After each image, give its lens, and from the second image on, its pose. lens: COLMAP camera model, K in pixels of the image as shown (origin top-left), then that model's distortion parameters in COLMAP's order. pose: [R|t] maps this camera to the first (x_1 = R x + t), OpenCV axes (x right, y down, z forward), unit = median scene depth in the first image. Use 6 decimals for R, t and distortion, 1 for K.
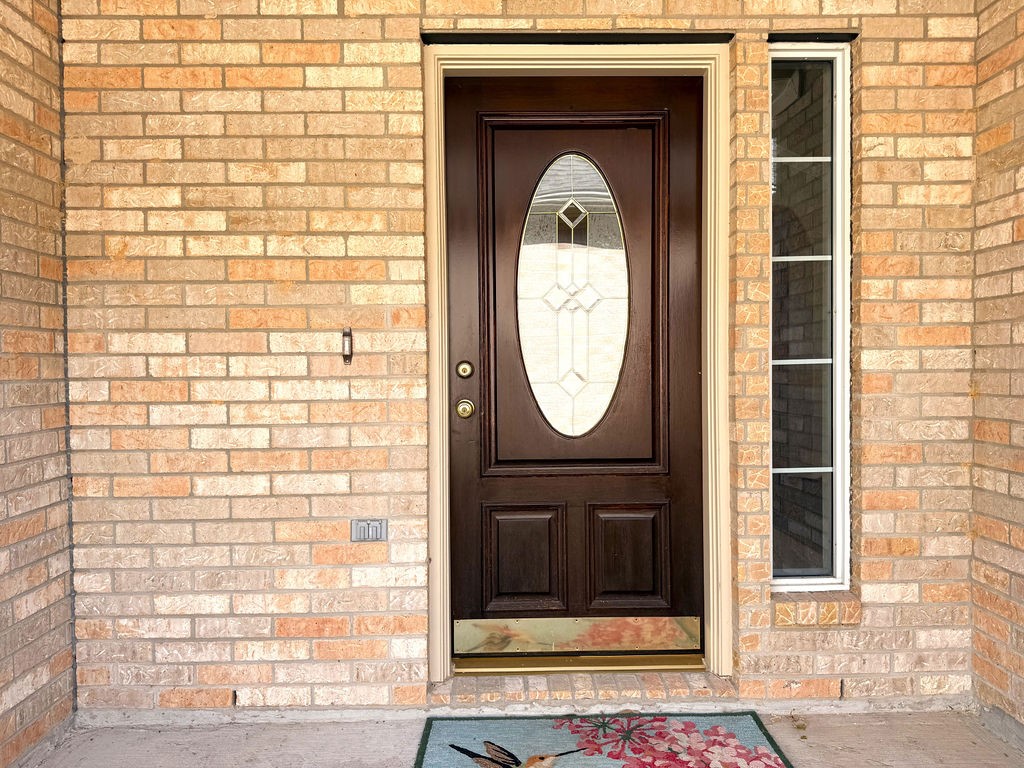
lens RADIAL K [[725.2, 0, 512.0], [0, 725.2, 384.0], [0, 0, 1]] dist [0.071531, -0.088084]
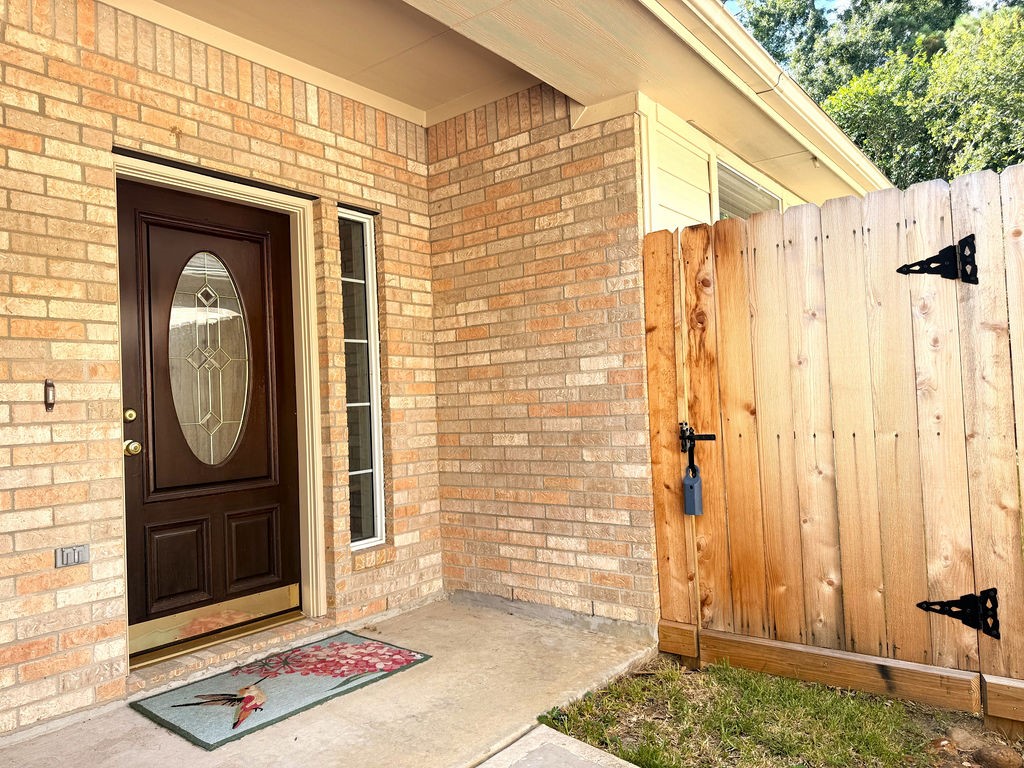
lens RADIAL K [[725.2, 0, 512.0], [0, 725.2, 384.0], [0, 0, 1]] dist [0.071531, -0.088084]
pose [[0.630100, 0.008714, 0.776465, -0.660793], [0.051690, 0.997248, -0.053138, 0.028281], [-0.774792, 0.073618, 0.627916, -0.283488]]
